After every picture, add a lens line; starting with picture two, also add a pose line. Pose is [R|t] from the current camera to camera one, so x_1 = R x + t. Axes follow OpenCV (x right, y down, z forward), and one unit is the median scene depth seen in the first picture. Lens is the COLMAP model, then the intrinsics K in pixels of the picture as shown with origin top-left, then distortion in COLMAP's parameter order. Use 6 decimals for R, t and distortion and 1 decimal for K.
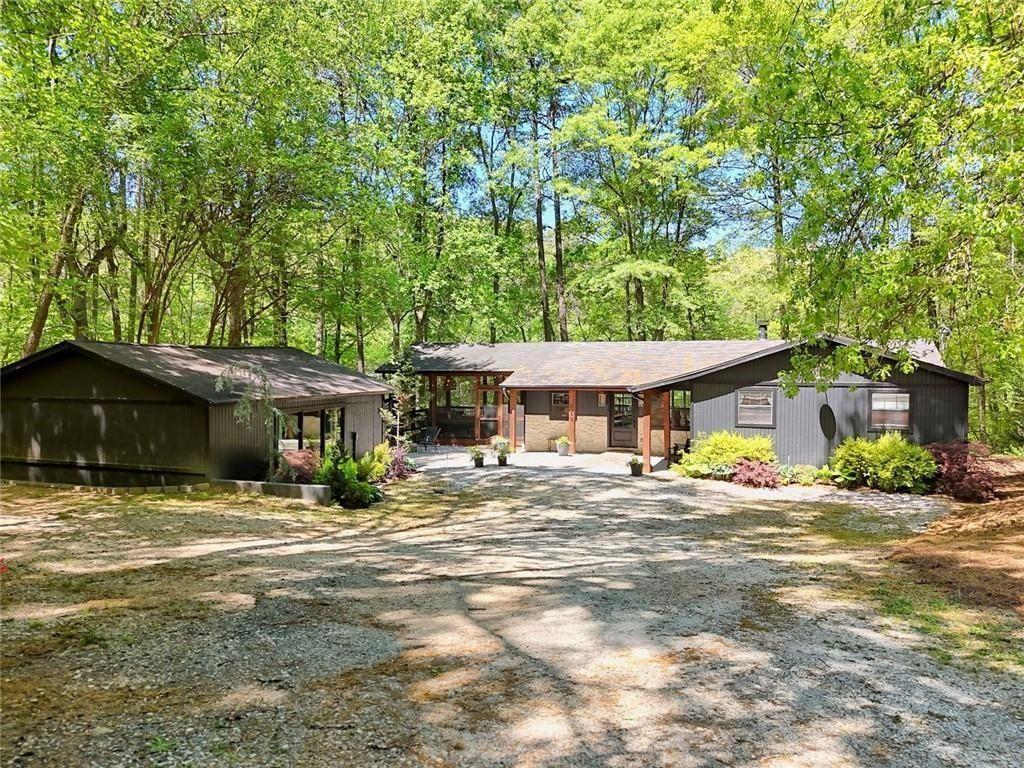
lens RADIAL K [[787.2, 0, 512.0], [0, 787.2, 384.0], [0, 0, 1]] dist [-0.000184, -0.004693]
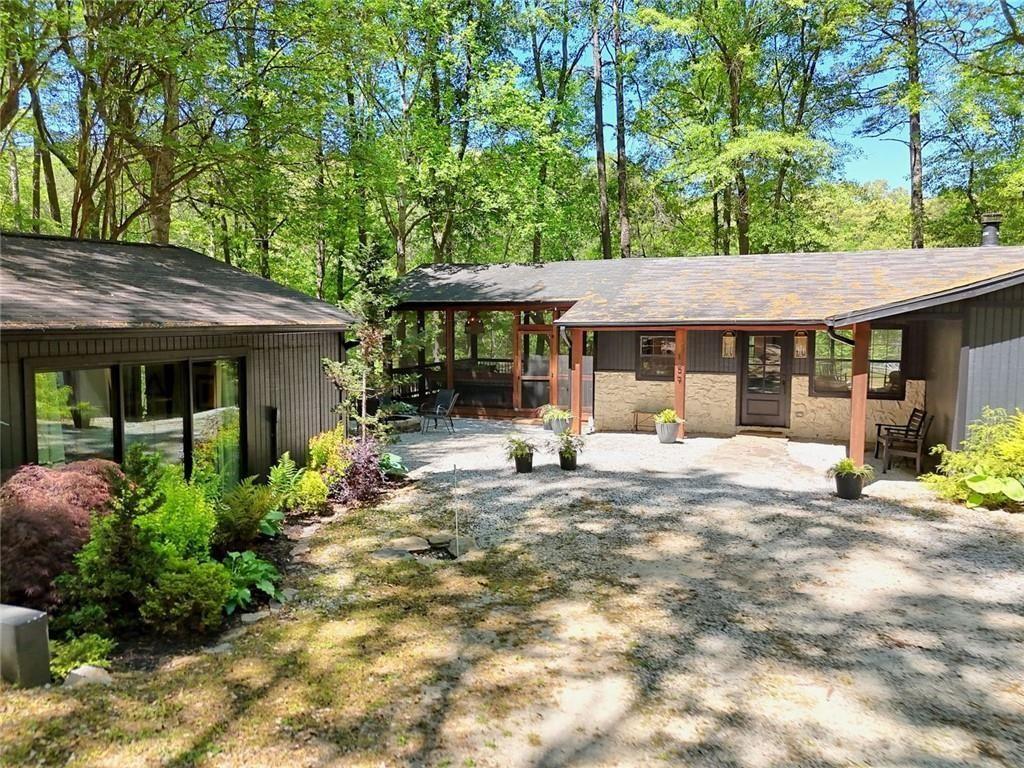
lens RADIAL K [[787.2, 0, 512.0], [0, 787.2, 384.0], [0, 0, 1]] dist [-0.000184, -0.004693]
pose [[0.999021, 0.000903, -0.044222, -0.022626], [0.001612, 0.998385, 0.056795, 0.014538], [0.044201, -0.056811, 0.997406, 0.402457]]
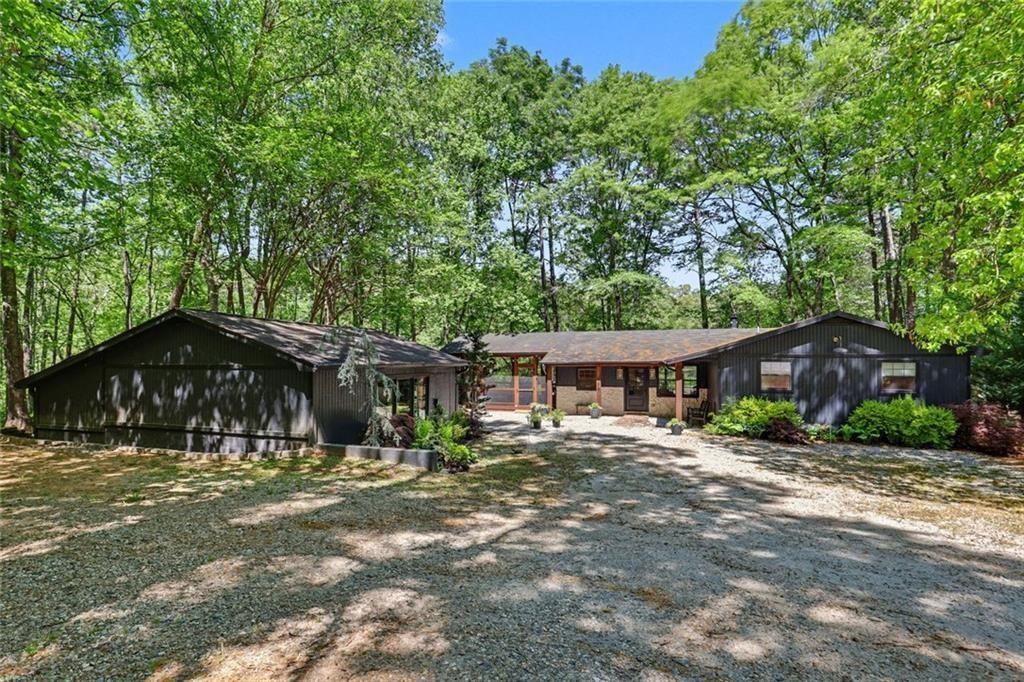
lens RADIAL K [[479.8, 0, 512.0], [0, 479.8, 341.0], [0, 0, 1]] dist [0.000415, -0.000042]
pose [[0.999286, -0.001562, 0.037739, -0.091704], [0.004151, 0.997634, -0.068624, 0.019861], [-0.037542, 0.068732, 0.996929, 0.223997]]
